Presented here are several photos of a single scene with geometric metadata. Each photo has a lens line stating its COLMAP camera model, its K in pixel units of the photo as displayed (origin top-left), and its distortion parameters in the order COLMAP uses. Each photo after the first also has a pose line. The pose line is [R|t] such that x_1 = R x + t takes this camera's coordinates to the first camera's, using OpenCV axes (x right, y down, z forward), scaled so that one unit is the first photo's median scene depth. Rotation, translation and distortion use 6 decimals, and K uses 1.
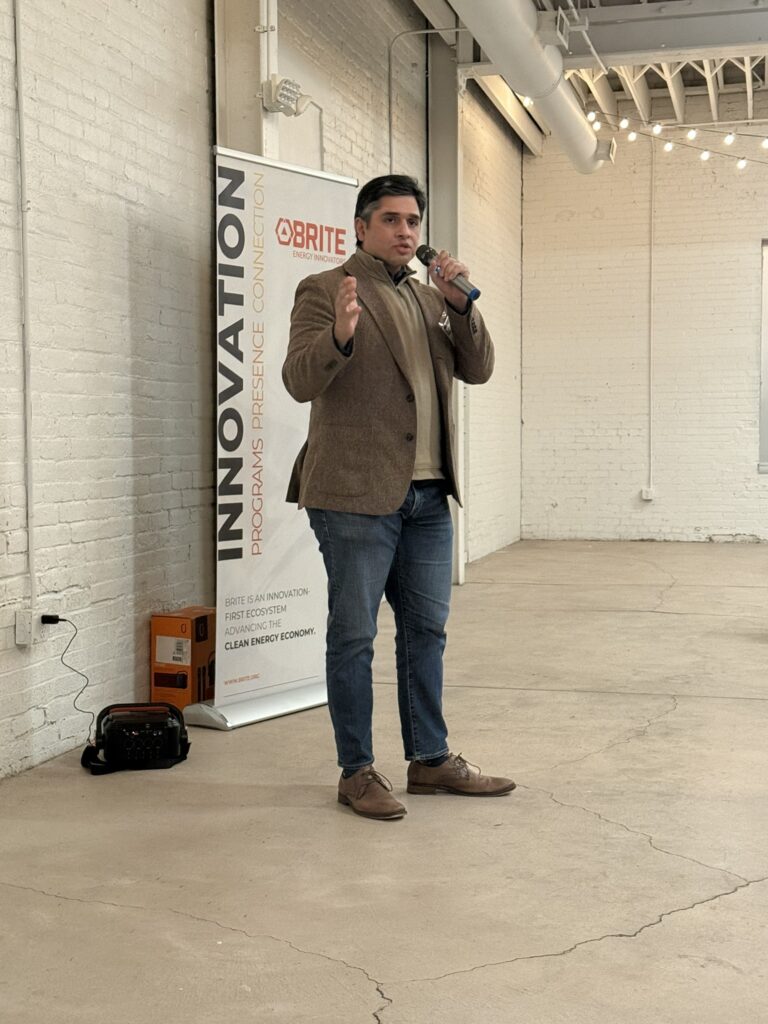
lens RADIAL K [[1505.1, 0, 383.9], [0, 1505.1, 505.3], [0, 0, 1]] dist [0.131002, -0.055530]
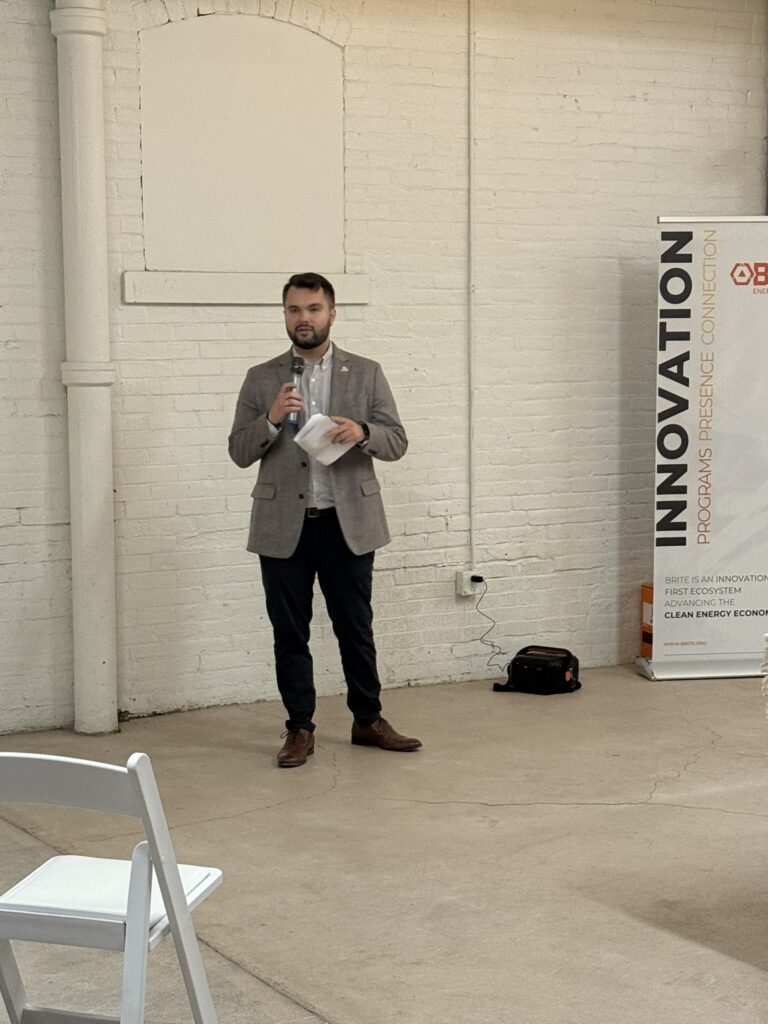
lens RADIAL K [[1927.8, 0, 384.0], [0, 1927.8, 512.0], [0, 0, 1]] dist [0.134157, 0.030538]
pose [[0.692815, 0.064435, -0.718231, 0.835031], [-0.028750, 0.997676, 0.061773, -0.079614], [0.720543, -0.022149, 0.693057, -0.259571]]
